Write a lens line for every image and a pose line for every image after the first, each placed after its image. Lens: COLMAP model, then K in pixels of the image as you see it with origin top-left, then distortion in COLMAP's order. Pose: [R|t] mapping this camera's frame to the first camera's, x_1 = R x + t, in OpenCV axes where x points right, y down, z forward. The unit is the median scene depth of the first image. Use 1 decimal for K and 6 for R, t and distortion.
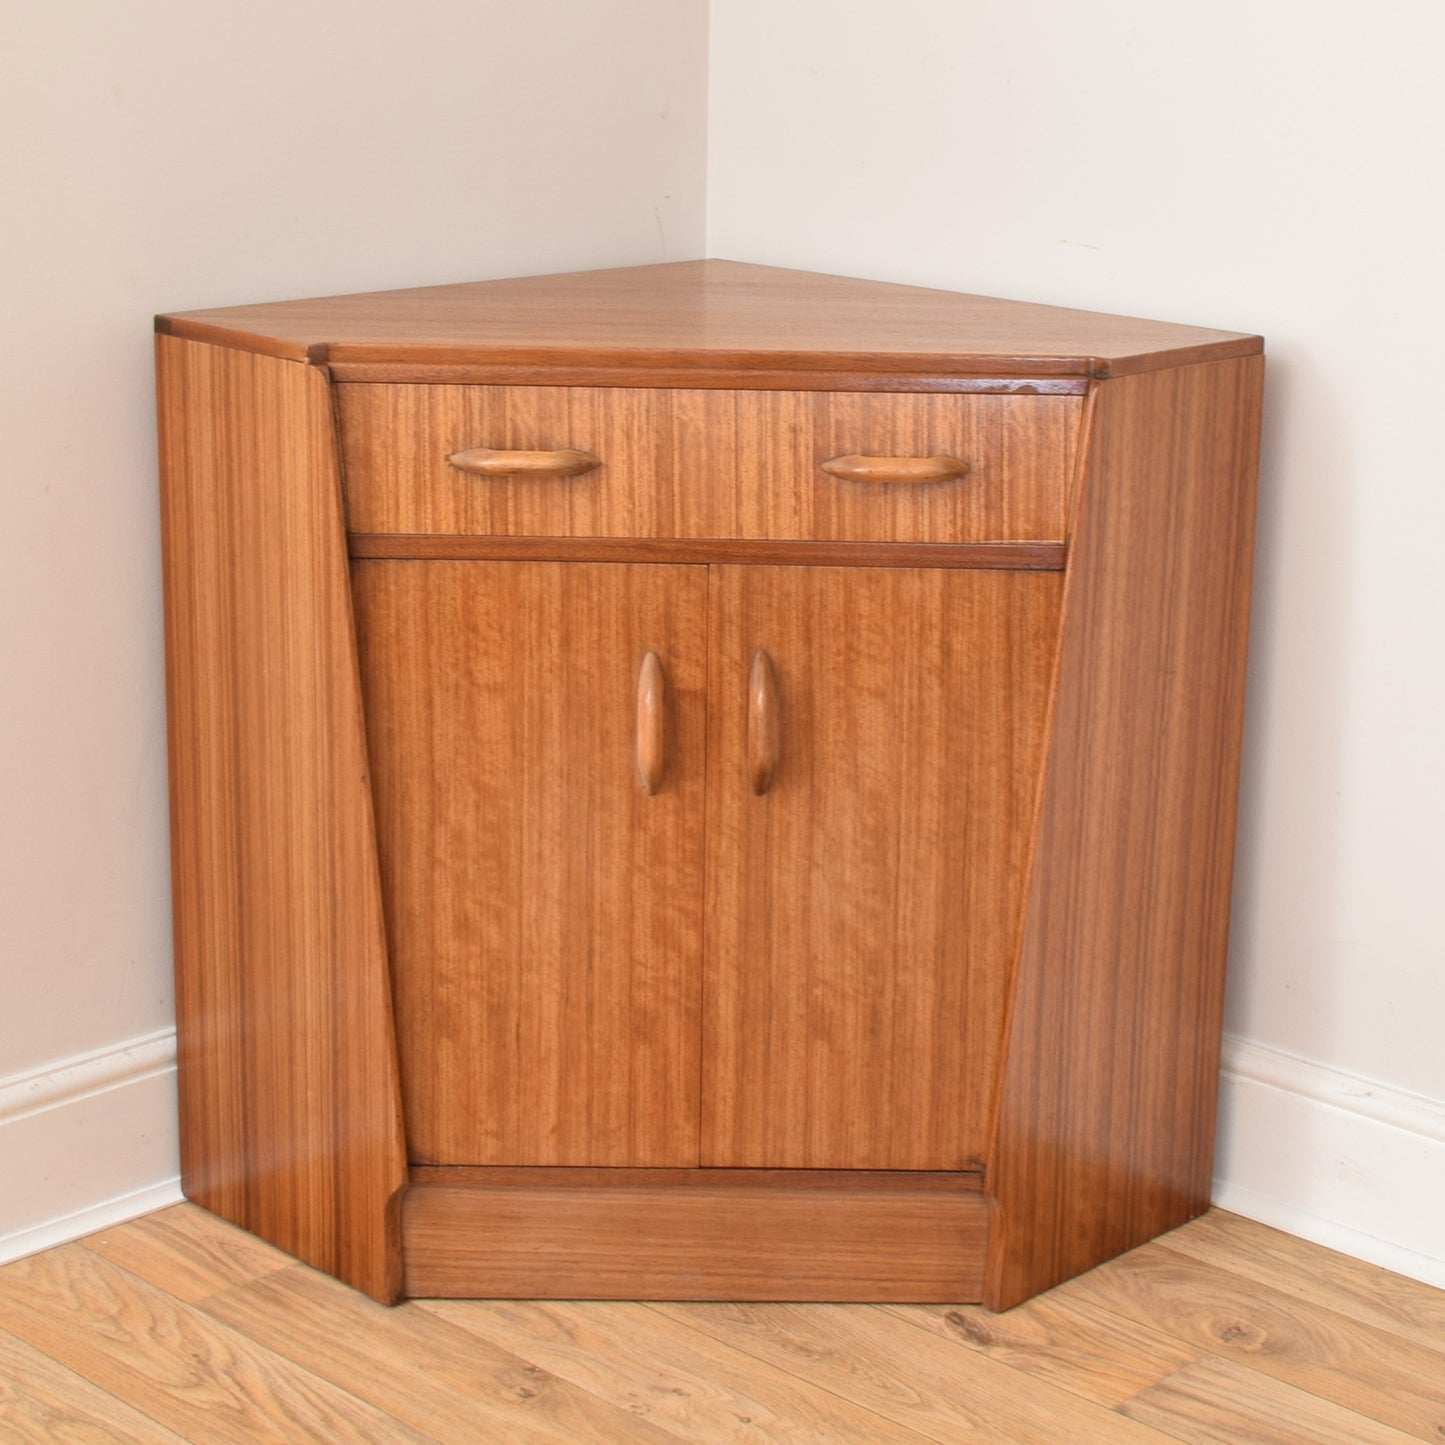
lens RADIAL K [[2929.5, 0, 786.8], [0, 2929.5, 674.5], [0, 0, 1]] dist [-0.043662, 0.000000]
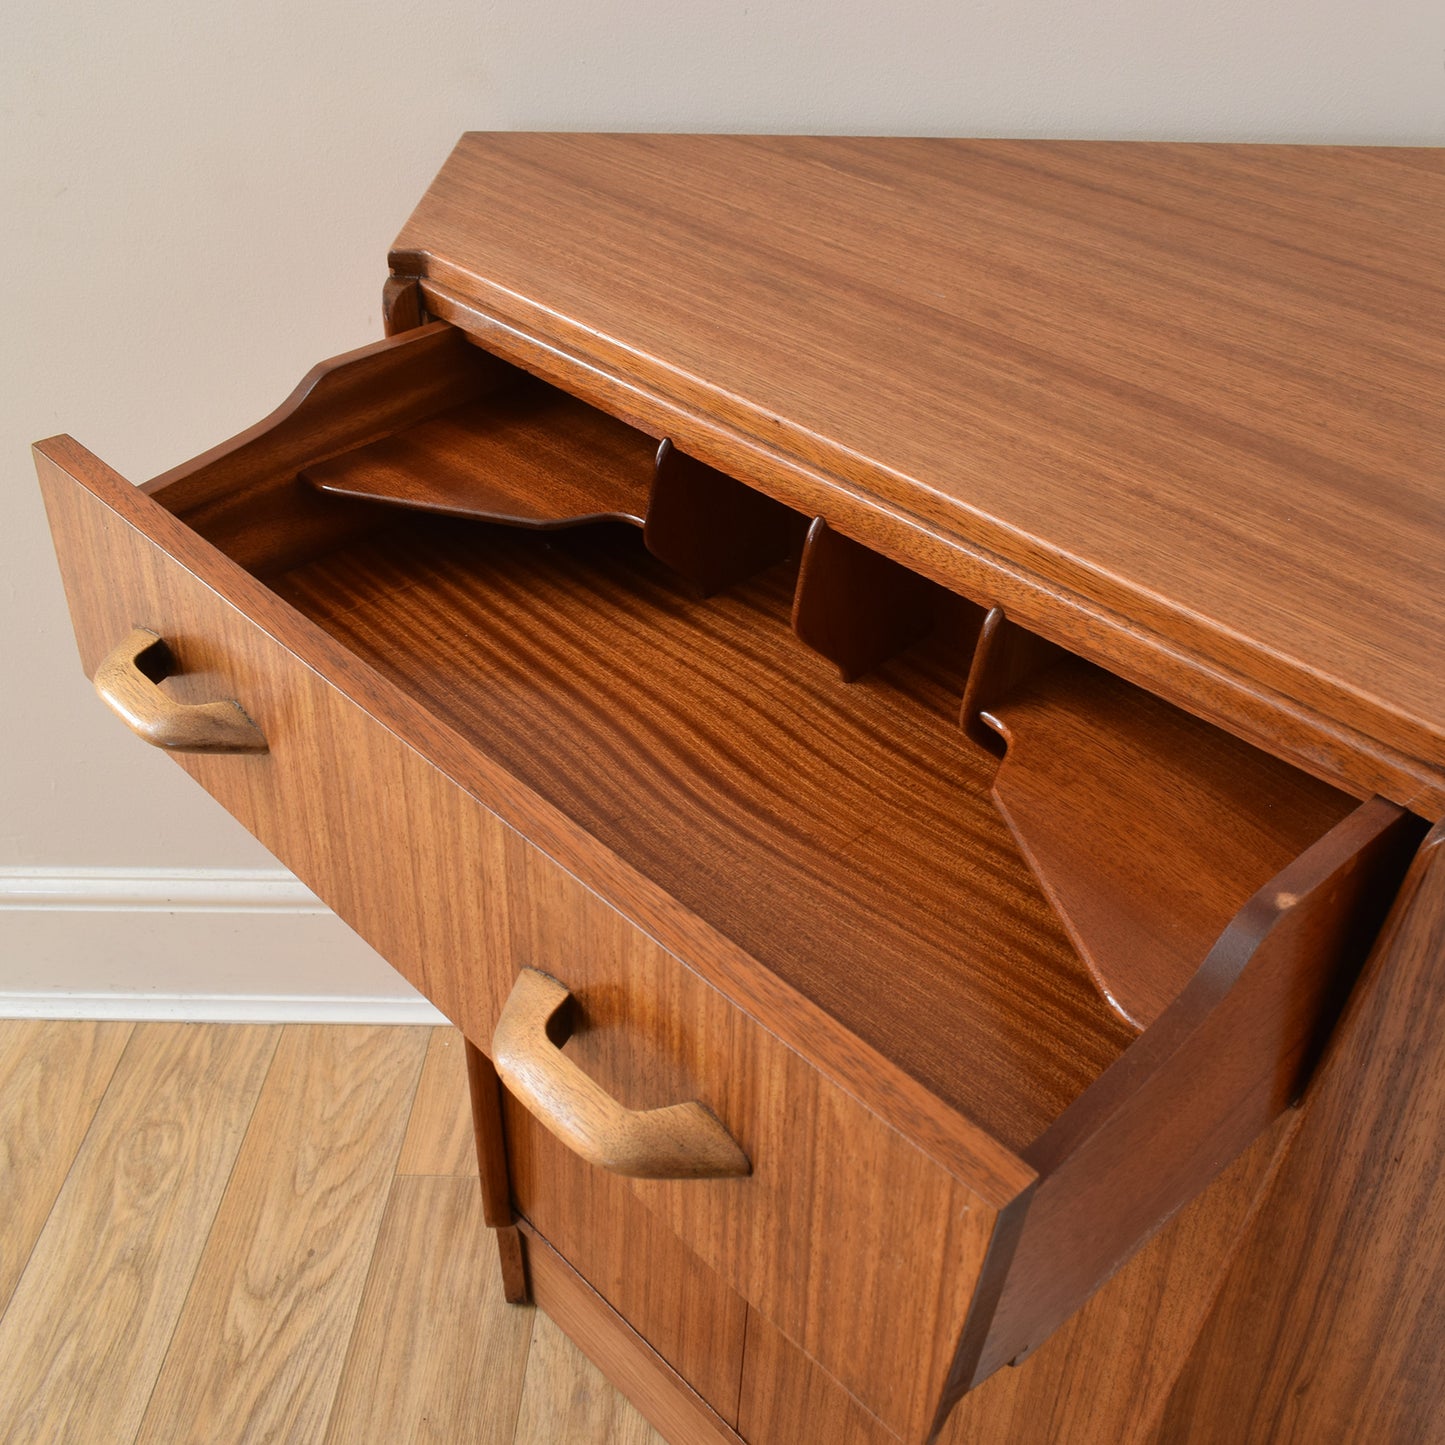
lens RADIAL K [[1664.0, 0, 814.4], [0, 1664.0, 721.9], [0, 0, 1]] dist [-0.023445, 0.000000]
pose [[0.679727, 0.416848, -0.603497, 0.171580], [-0.179102, 0.892226, 0.414553, -0.184433], [0.711262, -0.173695, 0.681129, 0.762812]]
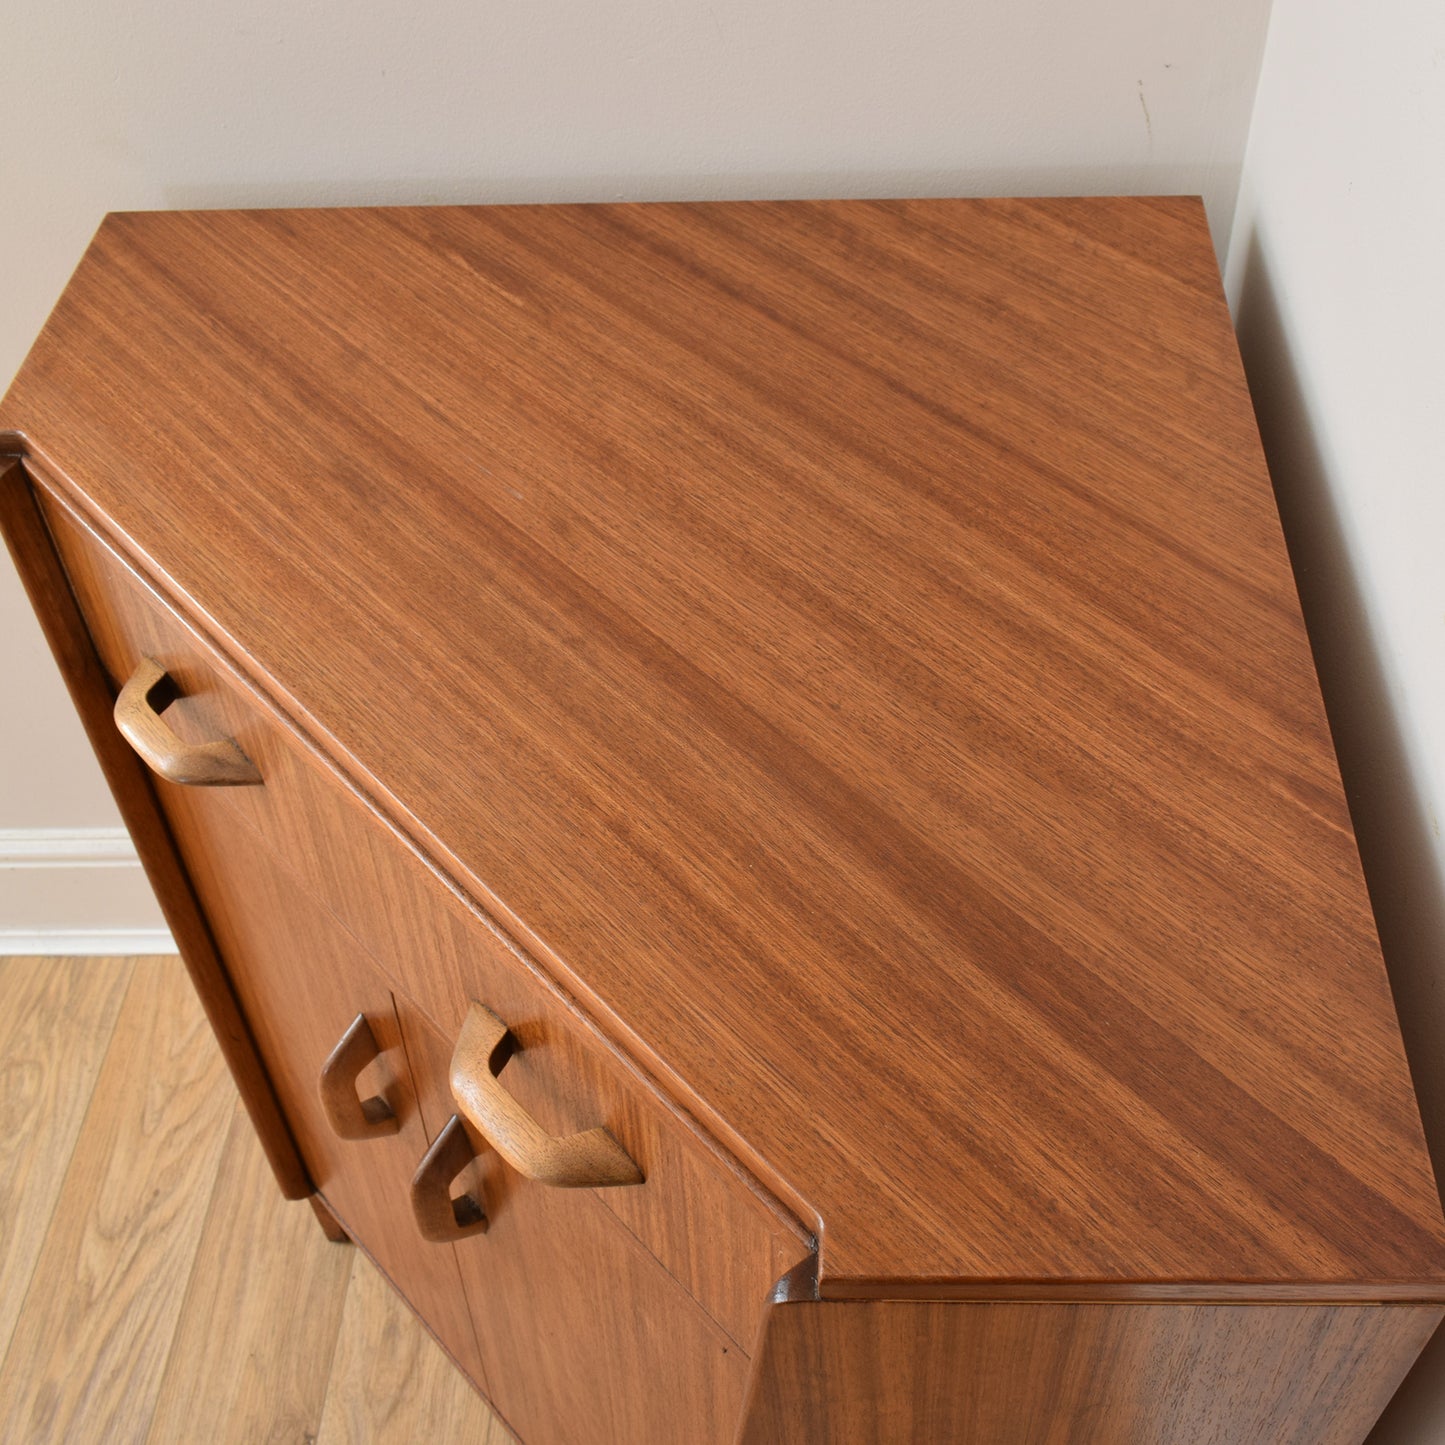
lens RADIAL K [[1664.0, 0, 820.8], [0, 1664.0, 722.5], [0, 0, 1]] dist [-0.023445, 0.000000]
pose [[0.676541, 0.523975, -0.517439, 0.186086], [-0.141643, 0.782125, 0.606809, -0.304139], [0.722655, -0.337240, 0.603357, 0.856696]]
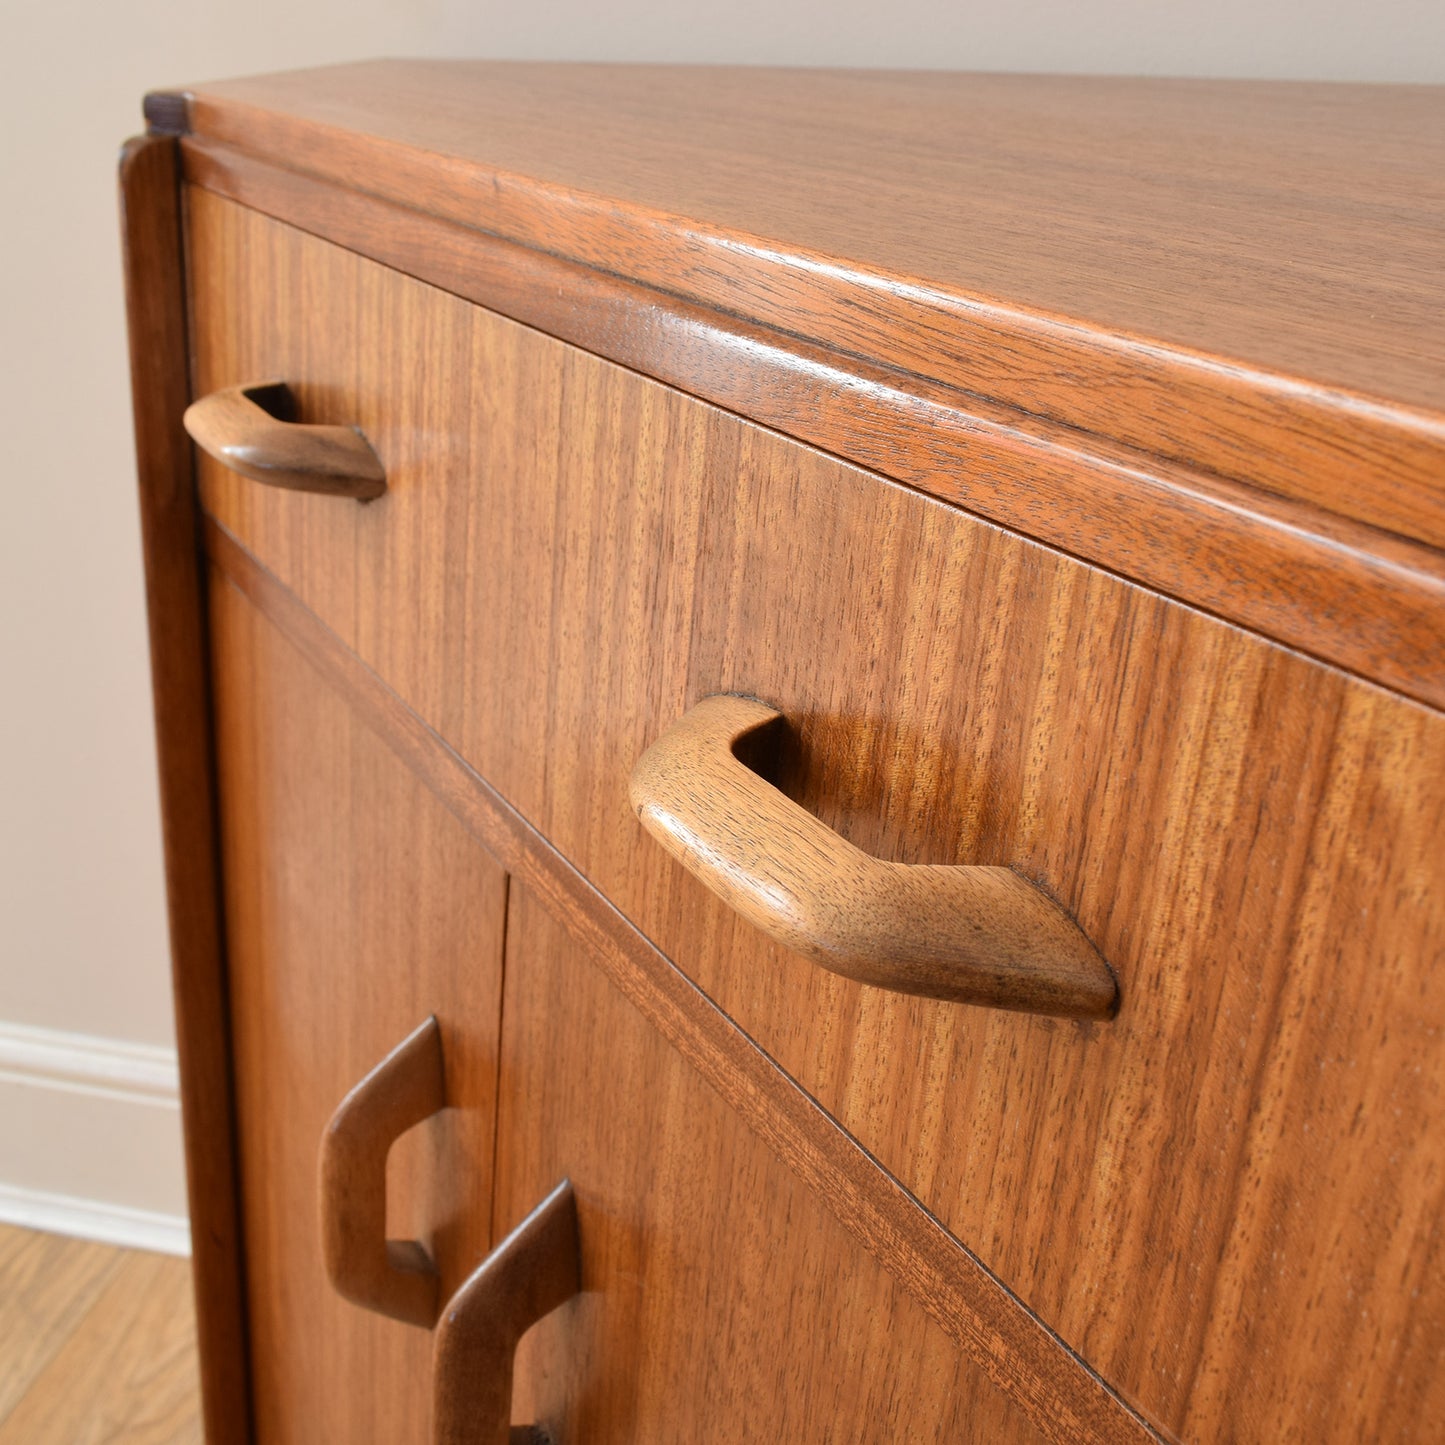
lens RADIAL K [[1634.1, 0, 727.9], [0, 1634.1, 719.4], [0, 0, 1]] dist [-0.015590, 0.000000]
pose [[0.506095, 0.350990, -0.787829, 0.120953], [-0.218333, 0.935833, 0.276673, -0.107007], [0.834385, 0.031987, 0.550253, 0.903933]]
